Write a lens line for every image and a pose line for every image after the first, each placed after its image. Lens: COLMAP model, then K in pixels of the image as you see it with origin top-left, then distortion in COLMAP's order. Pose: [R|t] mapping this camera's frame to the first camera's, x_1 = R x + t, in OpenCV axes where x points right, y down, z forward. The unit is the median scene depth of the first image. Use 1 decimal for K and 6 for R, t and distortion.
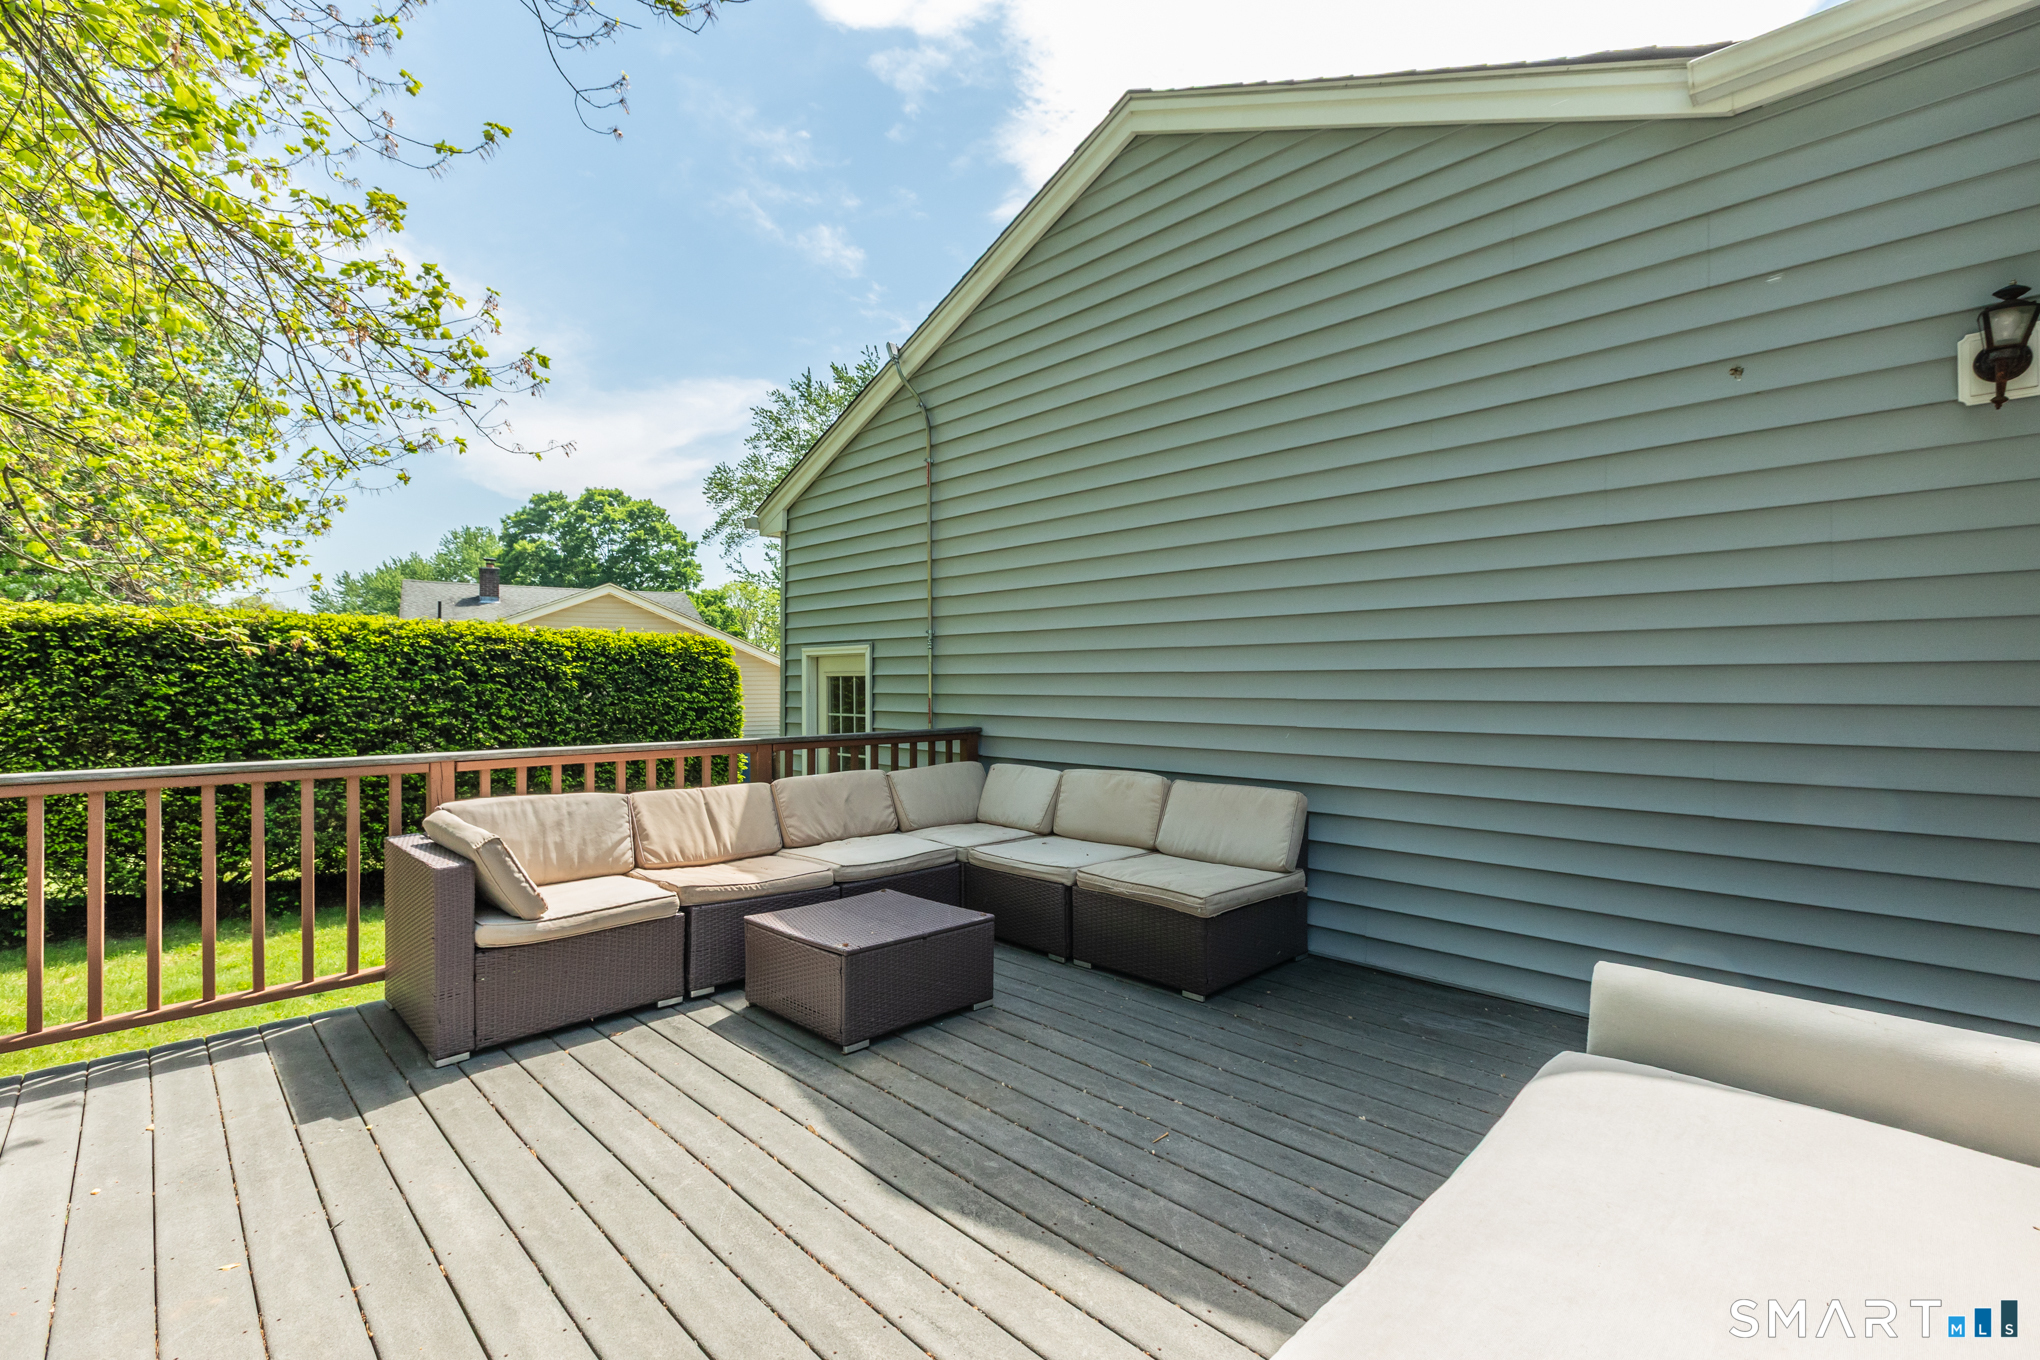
lens RADIAL K [[900.7, 0, 1027.6], [0, 900.7, 682.8], [0, 0, 1]] dist [0.003023, -0.002940]
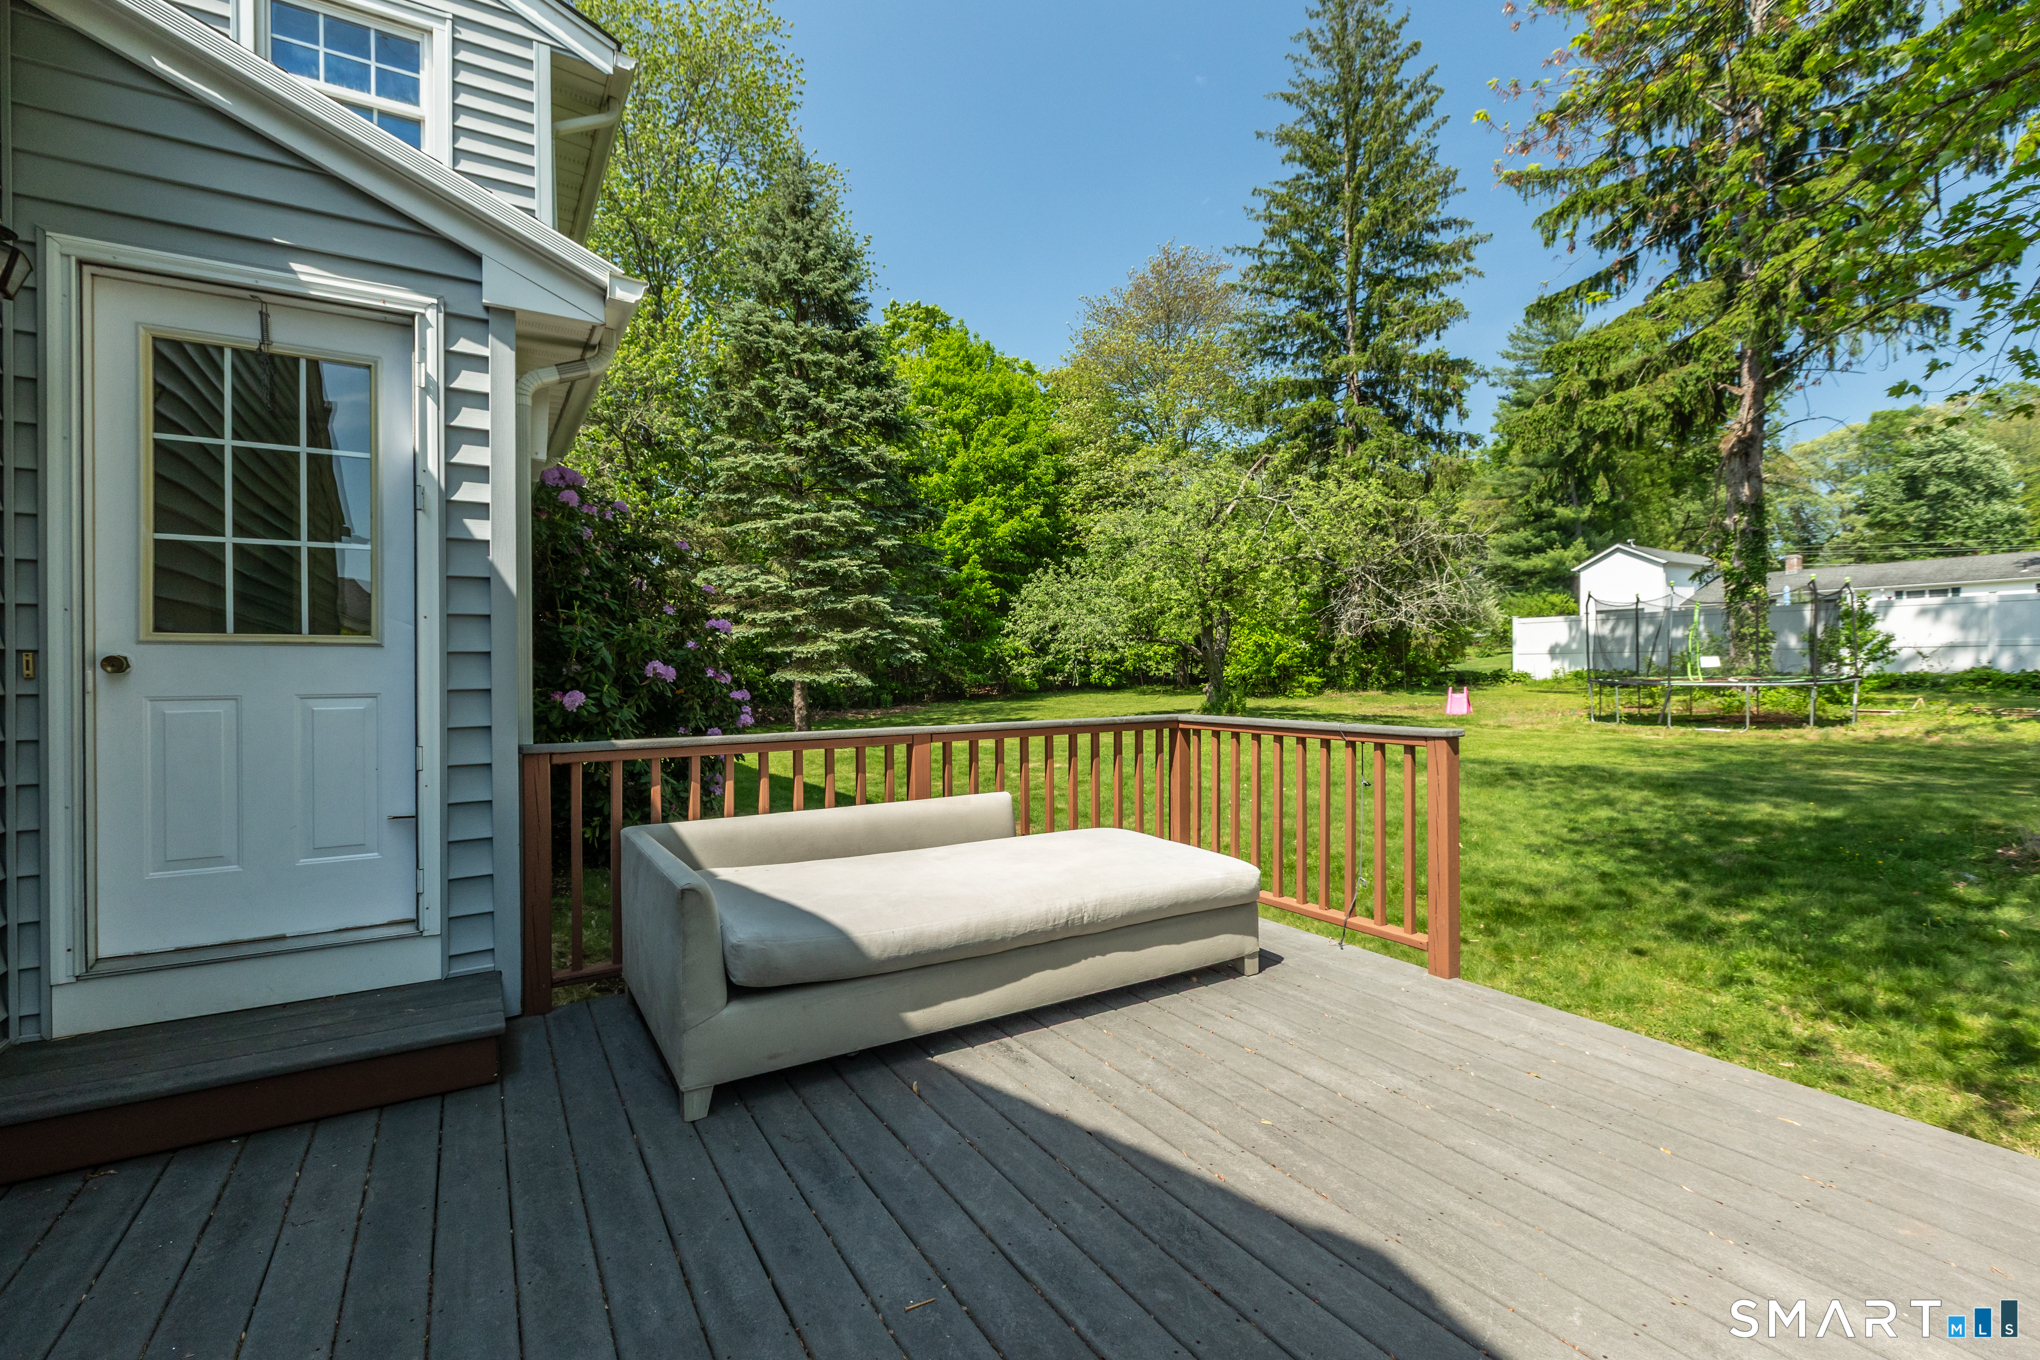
lens RADIAL K [[900.7, 0, 1012.7], [0, 900.7, 676.9], [0, 0, 1]] dist [0.003023, -0.002940]
pose [[-0.972261, 0.007396, 0.233780, -0.084312], [0.008472, 0.999958, 0.003597, 0.012290], [-0.233744, 0.005478, -0.972283, 1.534089]]
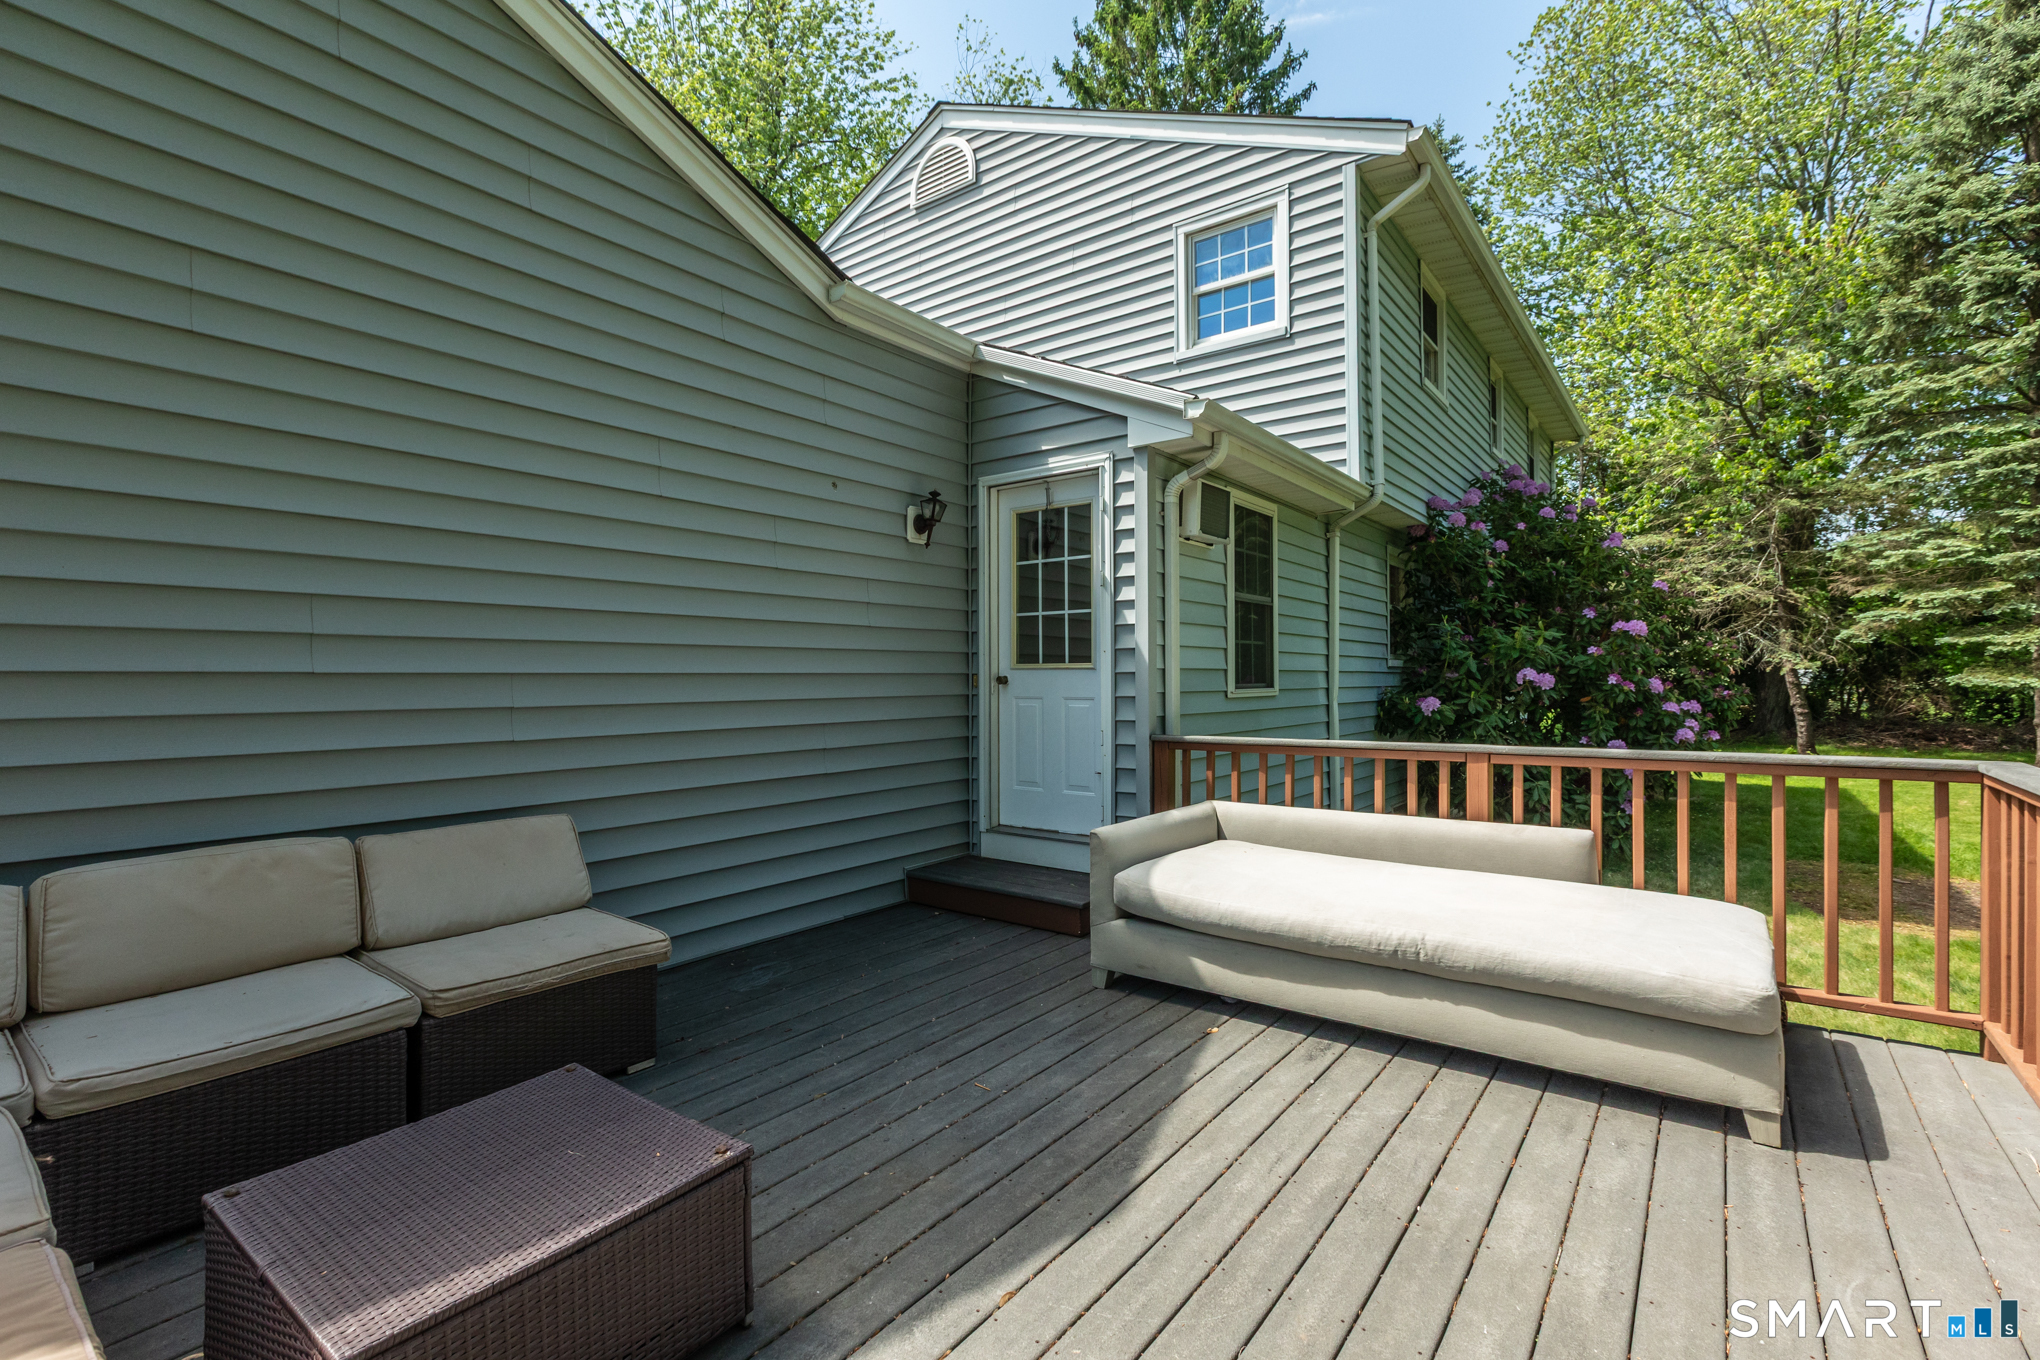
lens RADIAL K [[900.7, 0, 1018.0], [0, 900.7, 667.0], [0, 0, 1]] dist [0.003023, -0.002940]
pose [[-0.128528, 0.015462, 0.991585, -0.912427], [0.005424, 0.999874, -0.014889, -0.005615], [-0.991691, 0.003464, -0.128596, 1.013608]]
